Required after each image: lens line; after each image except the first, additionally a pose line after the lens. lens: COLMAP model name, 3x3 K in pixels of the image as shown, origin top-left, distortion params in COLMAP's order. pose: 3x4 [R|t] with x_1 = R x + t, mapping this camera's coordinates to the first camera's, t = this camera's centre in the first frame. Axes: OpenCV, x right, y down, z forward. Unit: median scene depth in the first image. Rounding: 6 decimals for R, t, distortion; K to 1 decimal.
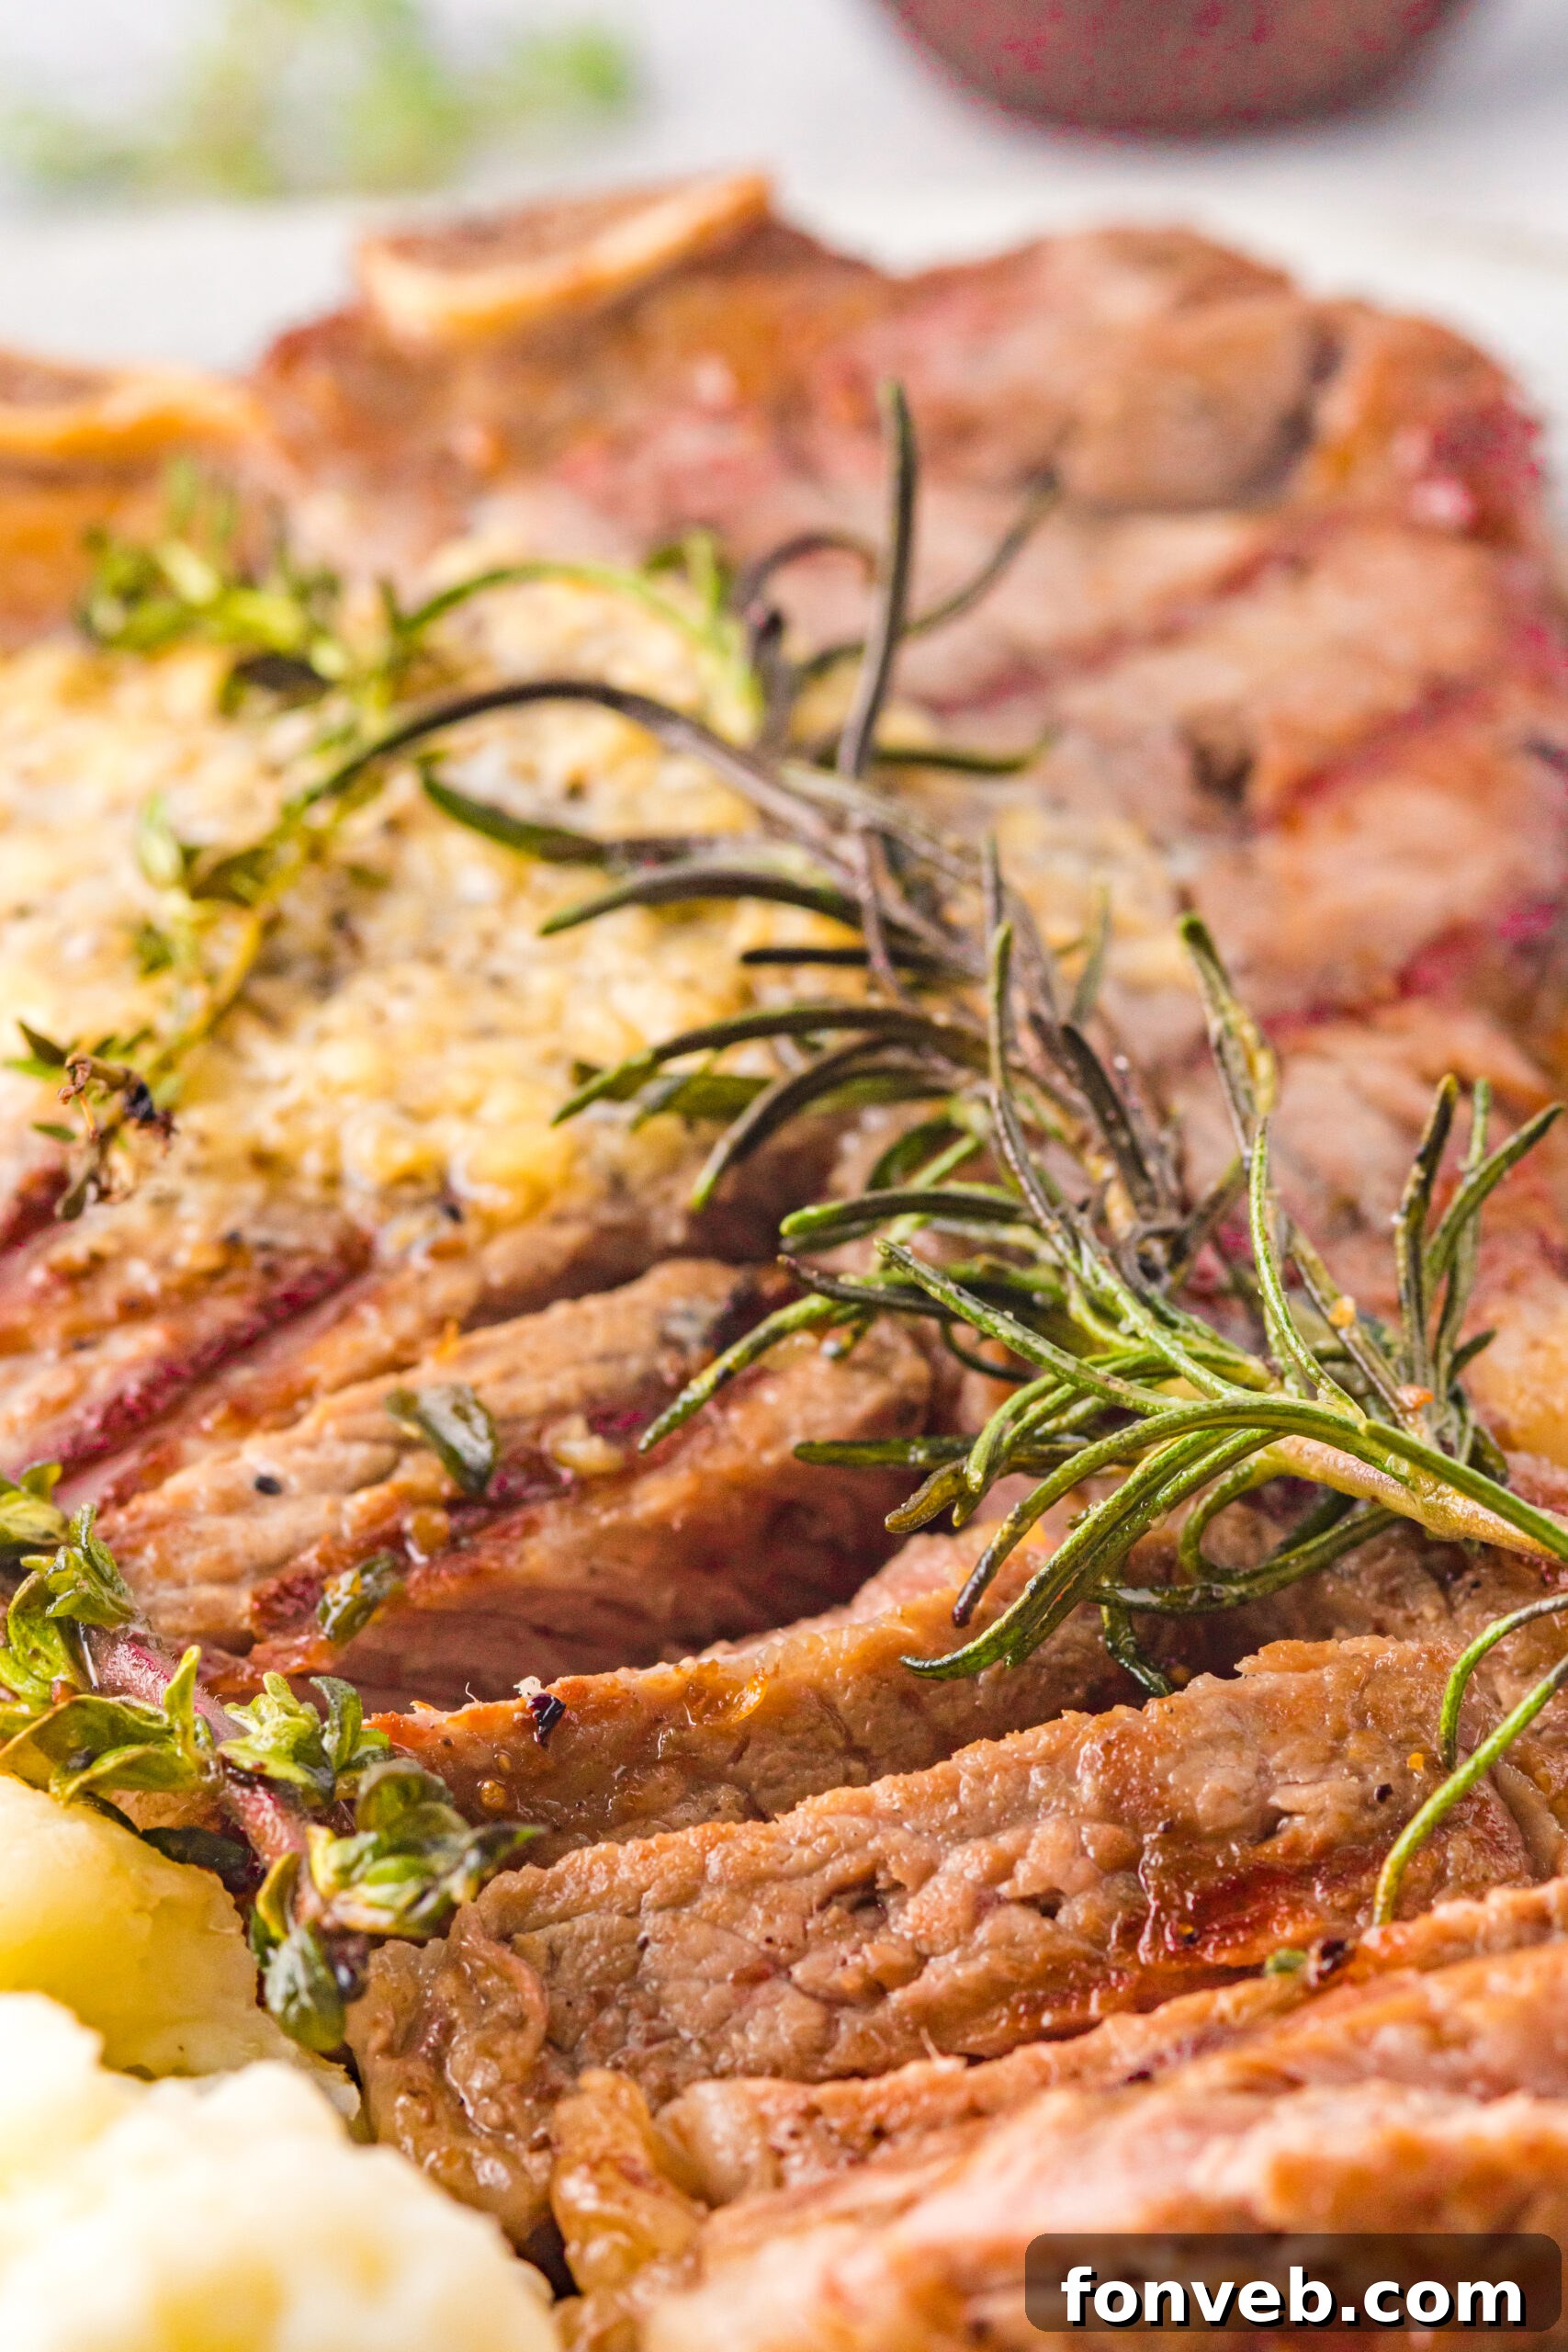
lens RADIAL K [[12065.0, 0, 784.0], [0, 12065.0, 1177.8], [0, 0, 1]] dist [0.076269, -5.198708]
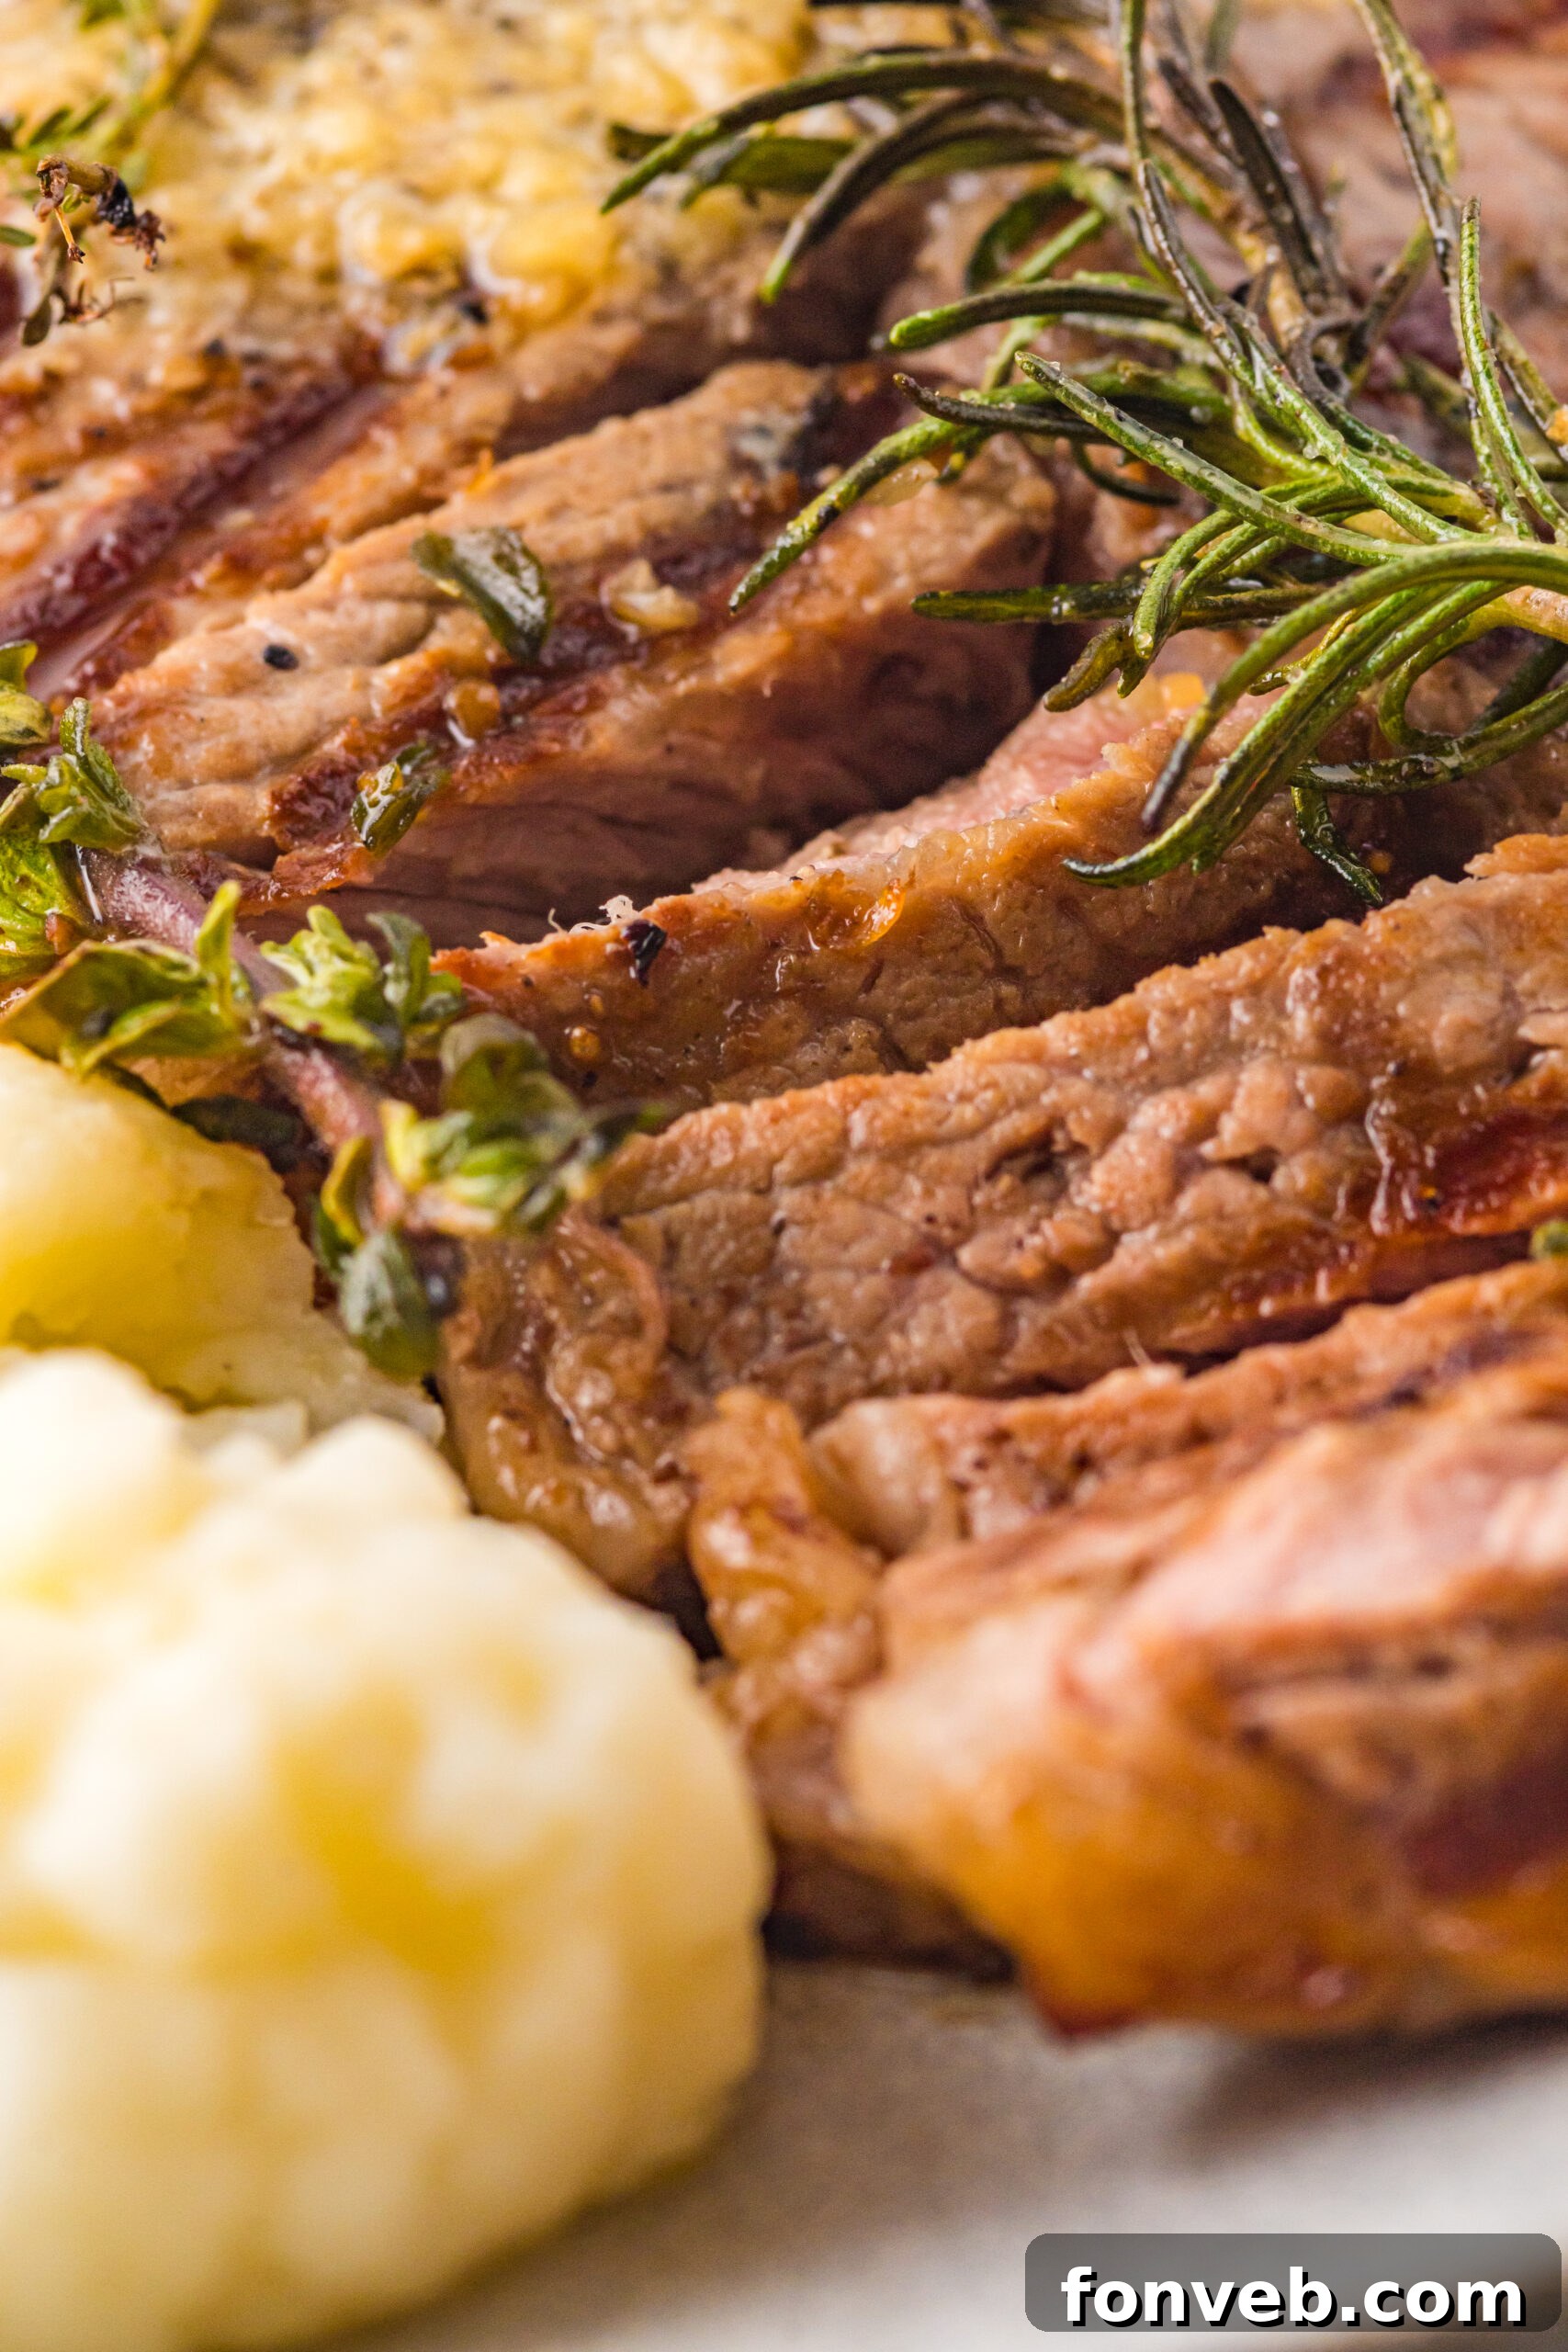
lens RADIAL K [[12065.0, 0, 784.0], [0, 12065.0, 1177.8], [0, 0, 1]] dist [0.076269, -5.198708]
pose [[0.998993, -0.025667, 0.036802, -0.040449], [0.021580, 0.993976, 0.107449, -0.028443], [-0.039338, -0.106547, 0.993529, 0.166208]]
